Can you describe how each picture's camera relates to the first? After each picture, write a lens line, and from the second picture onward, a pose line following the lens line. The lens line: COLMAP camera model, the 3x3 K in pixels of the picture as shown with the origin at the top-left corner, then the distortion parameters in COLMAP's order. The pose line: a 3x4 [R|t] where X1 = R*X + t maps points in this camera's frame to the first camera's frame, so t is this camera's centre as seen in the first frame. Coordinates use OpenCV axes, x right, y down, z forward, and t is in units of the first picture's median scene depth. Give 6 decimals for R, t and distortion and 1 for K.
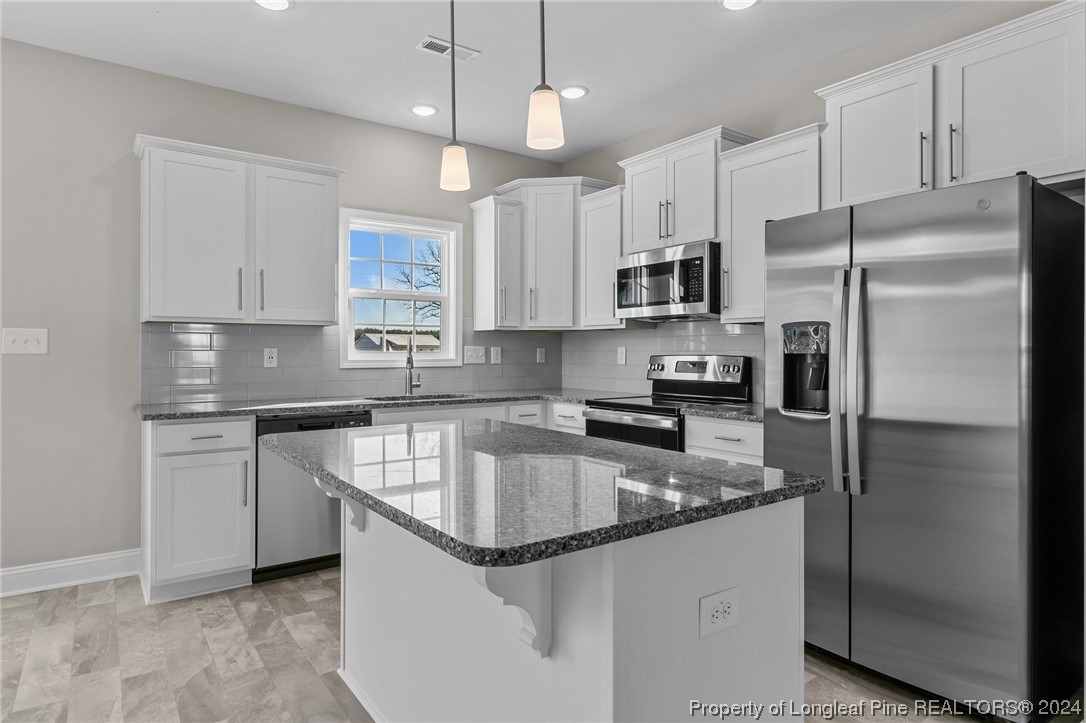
lens RADIAL K [[623.5, 0, 543.0], [0, 623.5, 361.5], [0, 0, 1]] dist [-0.001931, -0.000910]
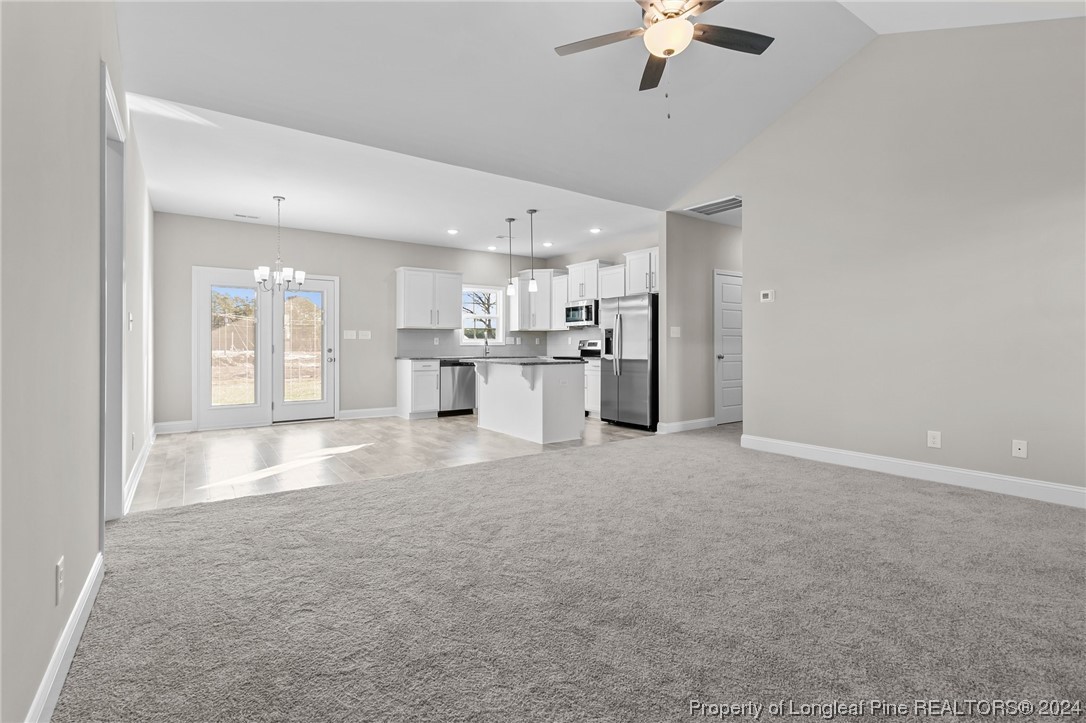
lens RADIAL K [[503.1, 0, 541.0], [0, 503.1, 348.6], [0, 0, 1]] dist [0.003245, 0.000964]
pose [[0.999859, -0.001789, -0.016713, 0.050757], [0.001617, 0.999946, -0.010304, 0.046534], [0.016731, 0.010275, 0.999807, -1.116387]]
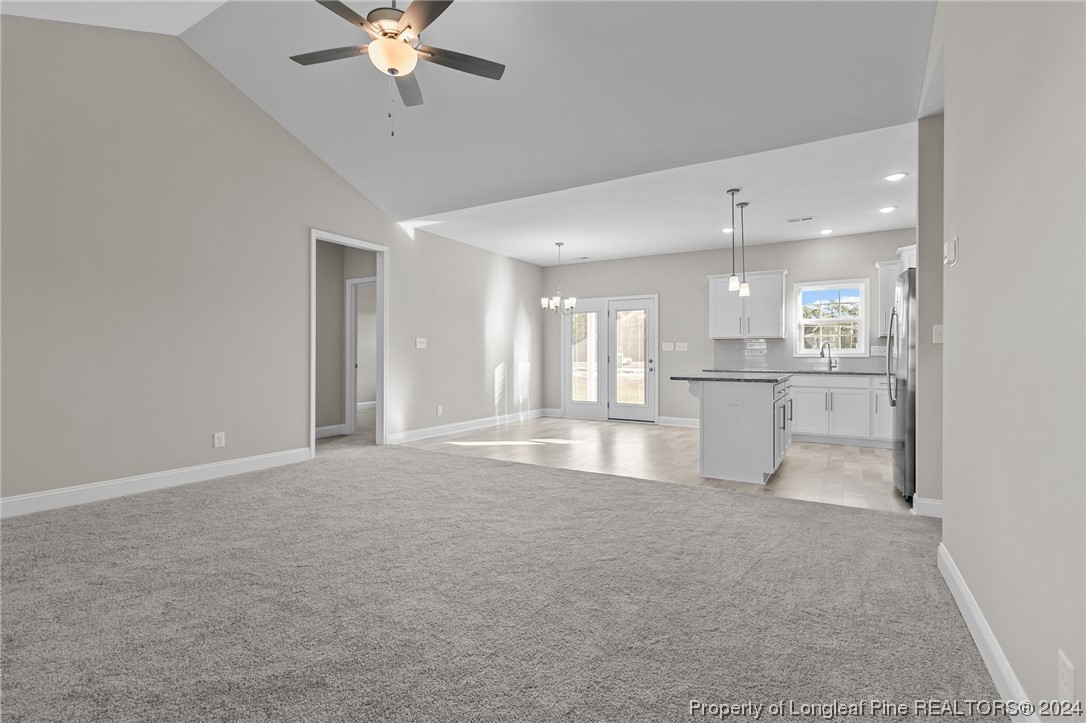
lens RADIAL K [[498.8, 0, 538.9], [0, 498.8, 357.2], [0, 0, 1]] dist [0.001453, 0.000290]
pose [[0.392570, 0.002473, -0.919719, 0.935995], [-0.016261, 0.999859, -0.004252, 0.033300], [0.919578, 0.016624, 0.392555, -0.508127]]
